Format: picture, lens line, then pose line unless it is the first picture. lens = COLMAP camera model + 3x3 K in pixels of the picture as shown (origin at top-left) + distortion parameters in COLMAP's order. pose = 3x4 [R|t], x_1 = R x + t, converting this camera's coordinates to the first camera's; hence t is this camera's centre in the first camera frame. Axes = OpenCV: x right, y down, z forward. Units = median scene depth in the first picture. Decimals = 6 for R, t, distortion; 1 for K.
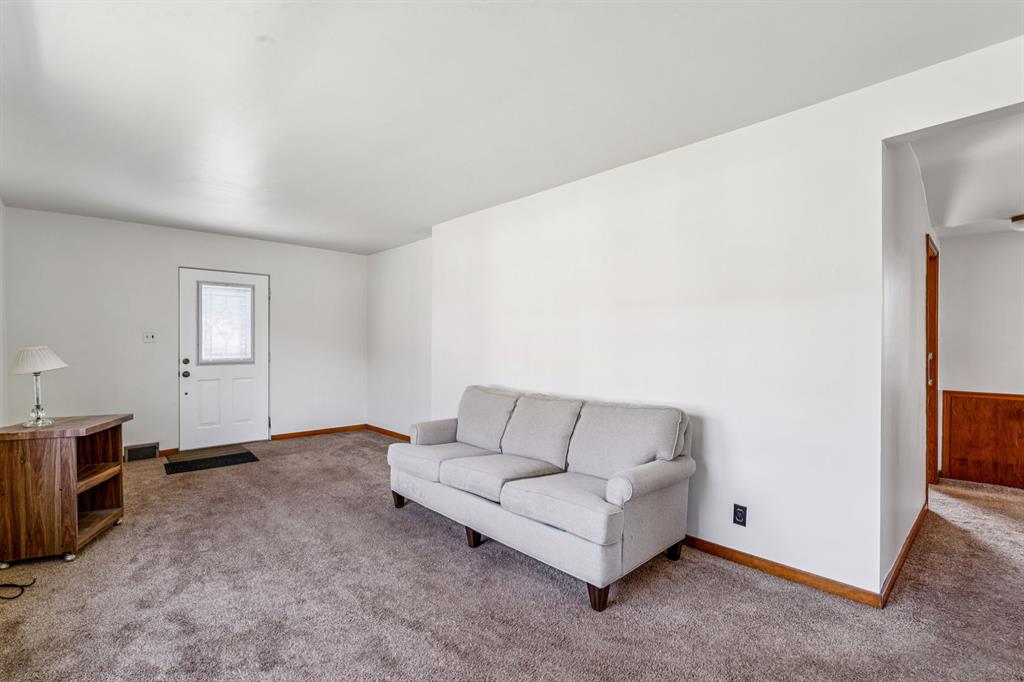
lens RADIAL K [[468.6, 0, 512.5], [0, 468.6, 343.9], [0, 0, 1]] dist [-0.002336, -0.000873]
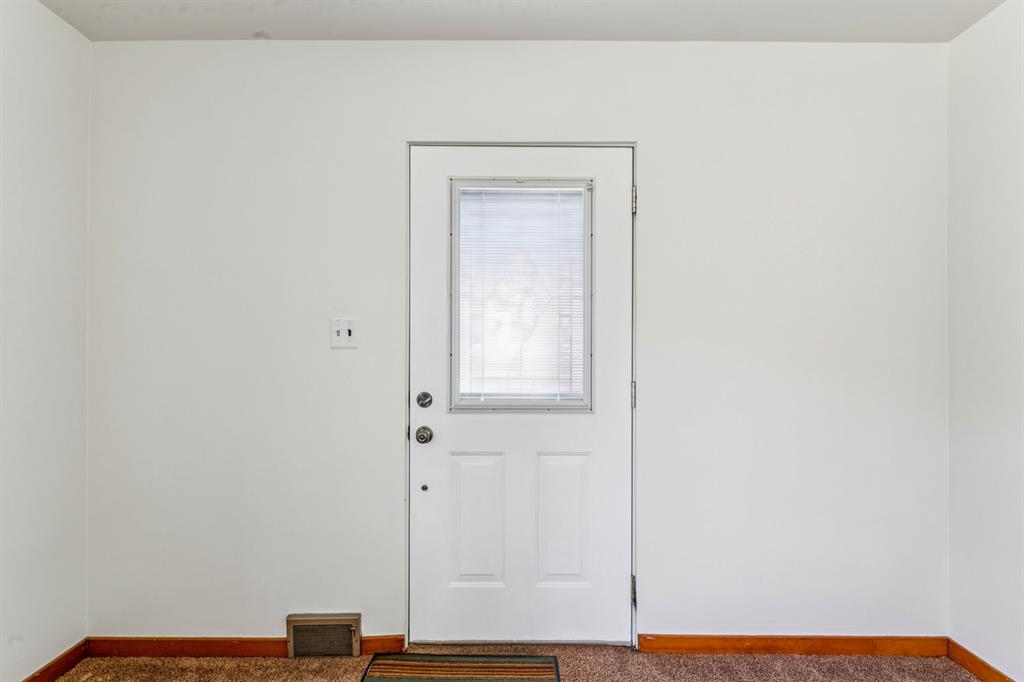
lens RADIAL K [[468.6, 0, 510.9], [0, 468.6, 342.8], [0, 0, 1]] dist [-0.002336, -0.000873]
pose [[0.724010, -0.002497, -0.689785, -0.383707], [-0.002996, 0.999973, -0.006764, -0.005108], [0.689783, 0.006963, 0.723983, 0.759914]]
